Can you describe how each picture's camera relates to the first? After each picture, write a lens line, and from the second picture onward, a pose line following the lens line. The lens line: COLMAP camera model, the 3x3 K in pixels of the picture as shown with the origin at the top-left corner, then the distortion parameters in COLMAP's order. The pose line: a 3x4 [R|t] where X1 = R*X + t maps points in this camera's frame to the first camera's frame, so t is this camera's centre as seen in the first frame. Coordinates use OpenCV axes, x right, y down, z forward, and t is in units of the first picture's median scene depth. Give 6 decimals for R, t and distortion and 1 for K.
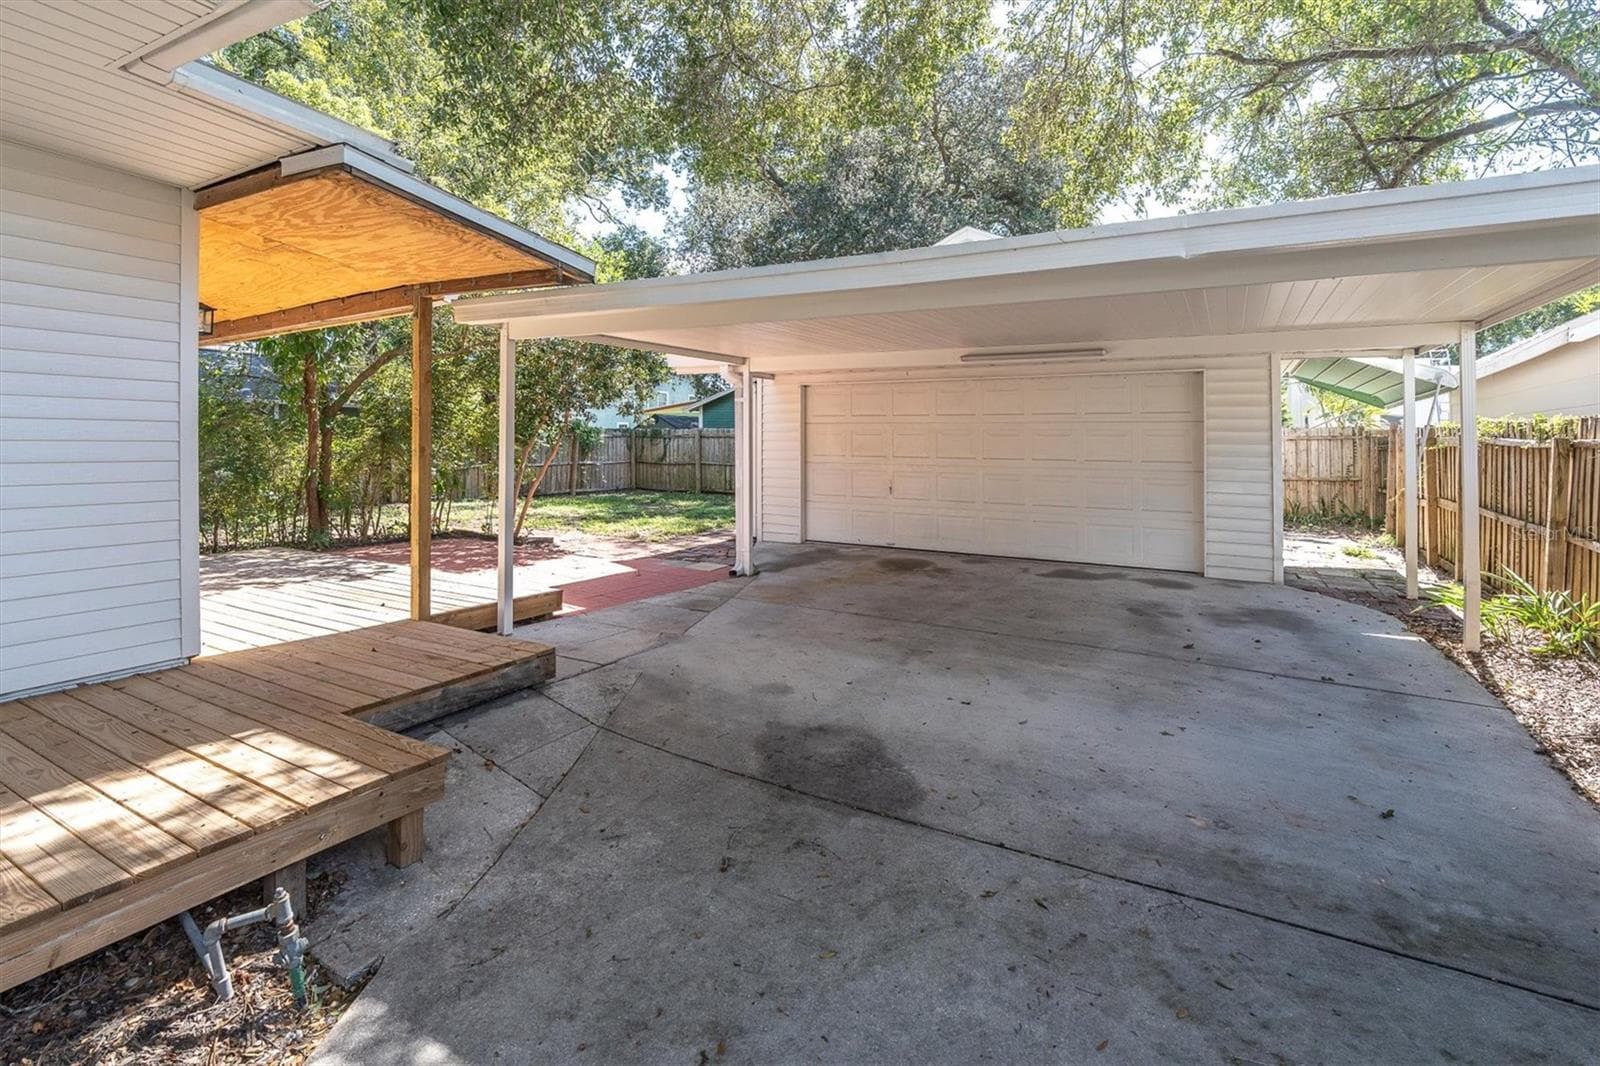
lens RADIAL K [[746.0, 0, 798.7], [0, 746.0, 444.5], [0, 0, 1]] dist [-0.003615, -0.000906]
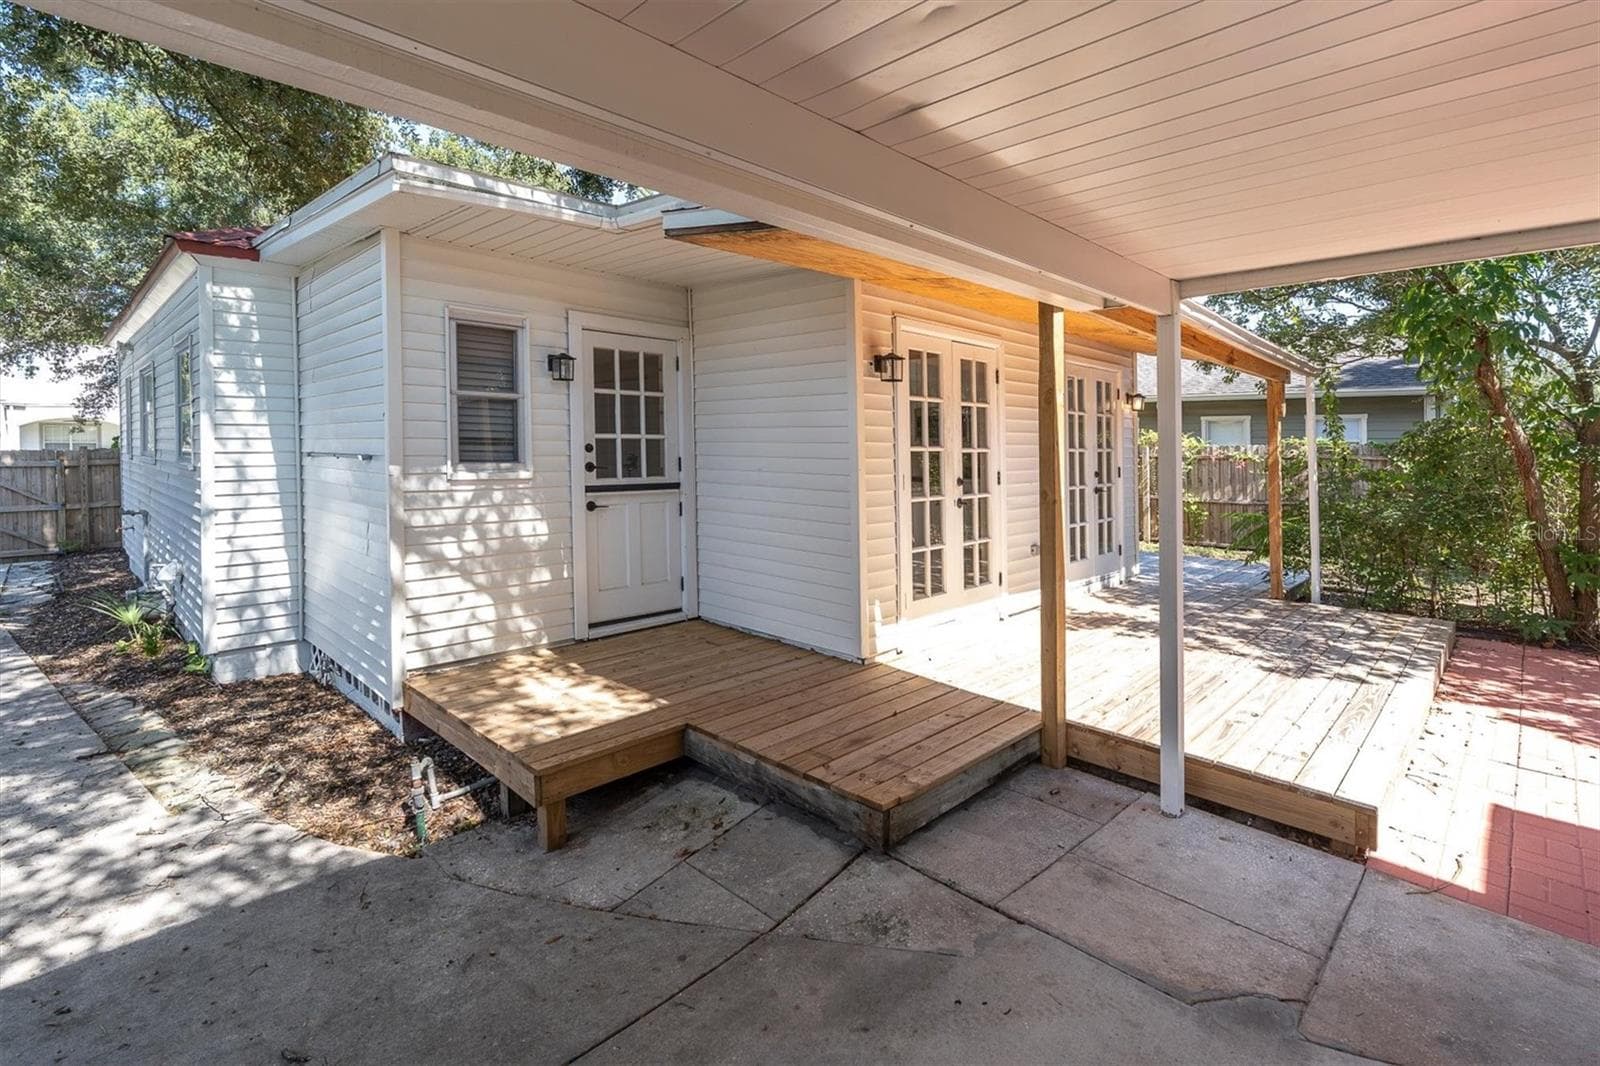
lens RADIAL K [[738.1, 0, 804.2], [0, 738.1, 466.0], [0, 0, 1]] dist [-0.000287, 0.000149]
pose [[-0.254237, 0.006599, -0.967119, 0.466925], [-0.002317, 0.999970, 0.007432, -0.045599], [0.967139, 0.004131, -0.254214, 1.595395]]
